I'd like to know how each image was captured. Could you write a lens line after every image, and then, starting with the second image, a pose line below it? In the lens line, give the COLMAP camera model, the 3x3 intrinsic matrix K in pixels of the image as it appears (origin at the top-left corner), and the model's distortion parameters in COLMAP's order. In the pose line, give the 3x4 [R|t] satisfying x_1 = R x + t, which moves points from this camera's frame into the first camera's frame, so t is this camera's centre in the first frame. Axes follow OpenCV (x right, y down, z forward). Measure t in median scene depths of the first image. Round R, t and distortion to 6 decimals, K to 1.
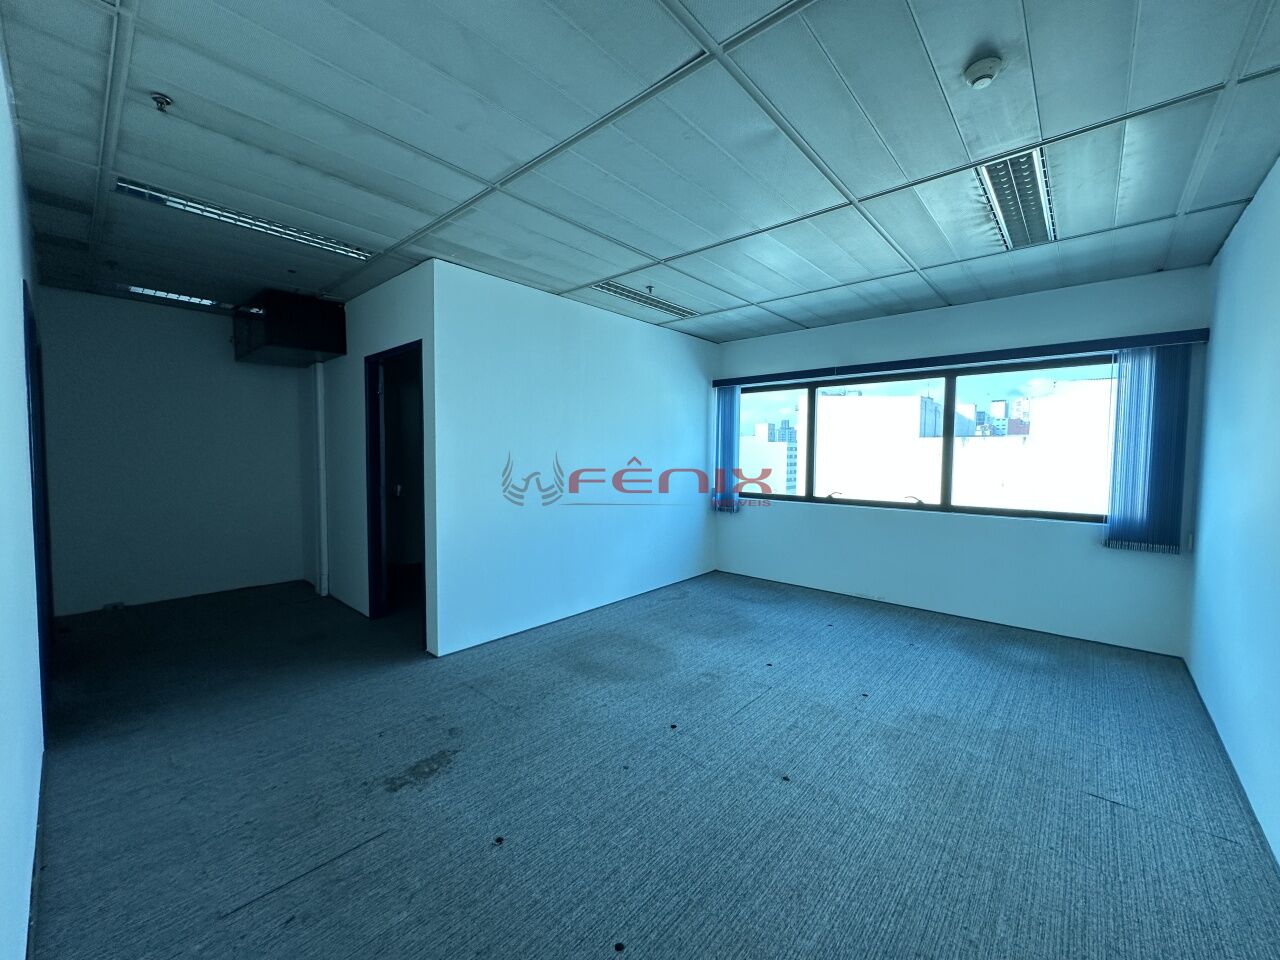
lens RADIAL K [[506.6, 0, 641.4], [0, 506.6, 479.6], [0, 0, 1]] dist [-0.004839, 0.000699]
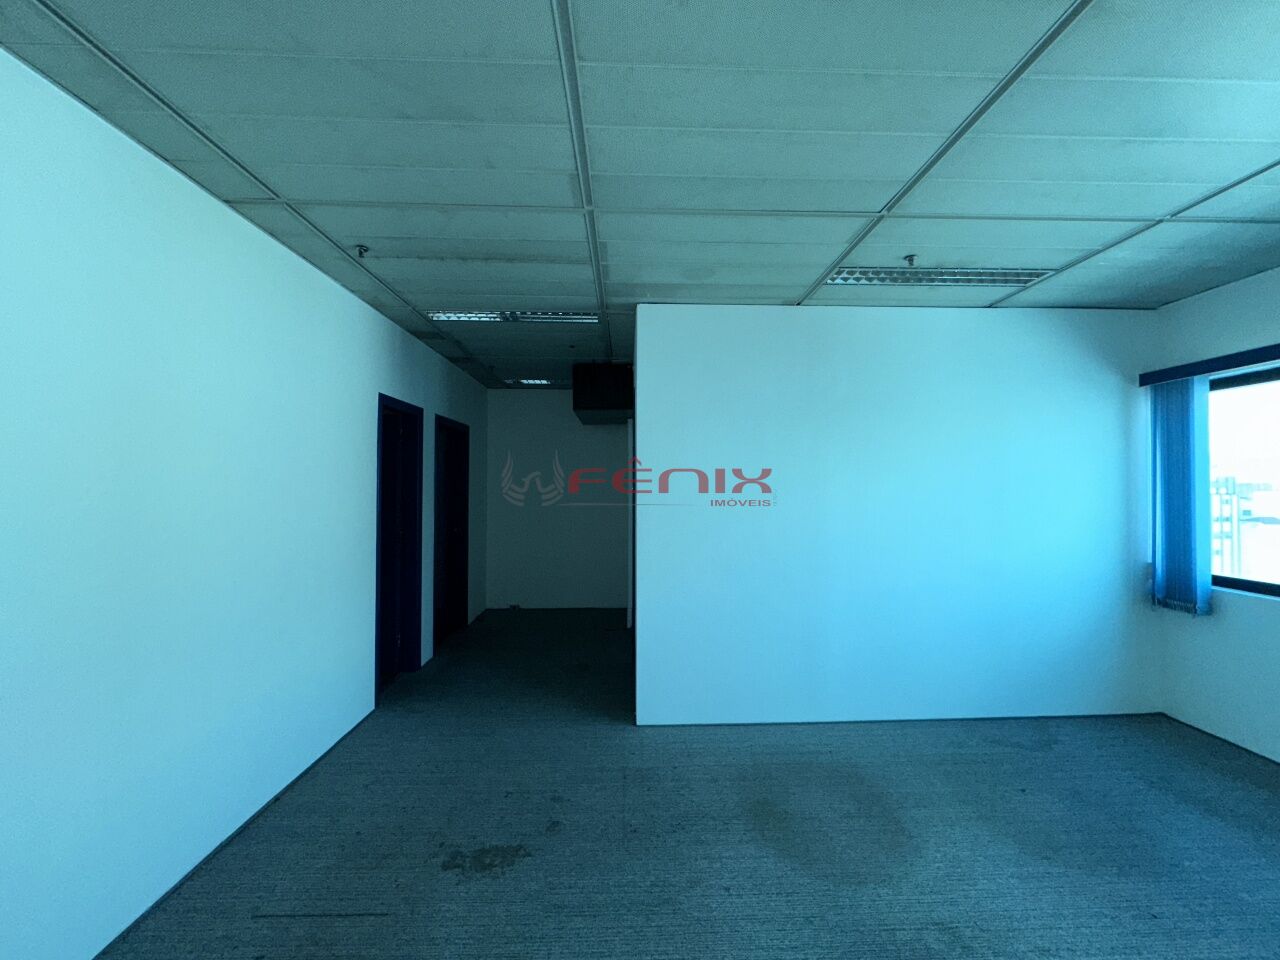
lens RADIAL K [[506.6, 0, 641.4], [0, 506.6, 479.6], [0, 0, 1]] dist [-0.004839, 0.000699]
pose [[0.684891, -0.017948, -0.728424, 0.253343], [-0.032754, 0.997928, -0.055385, -0.040546], [0.727909, 0.061792, 0.682884, 0.309625]]
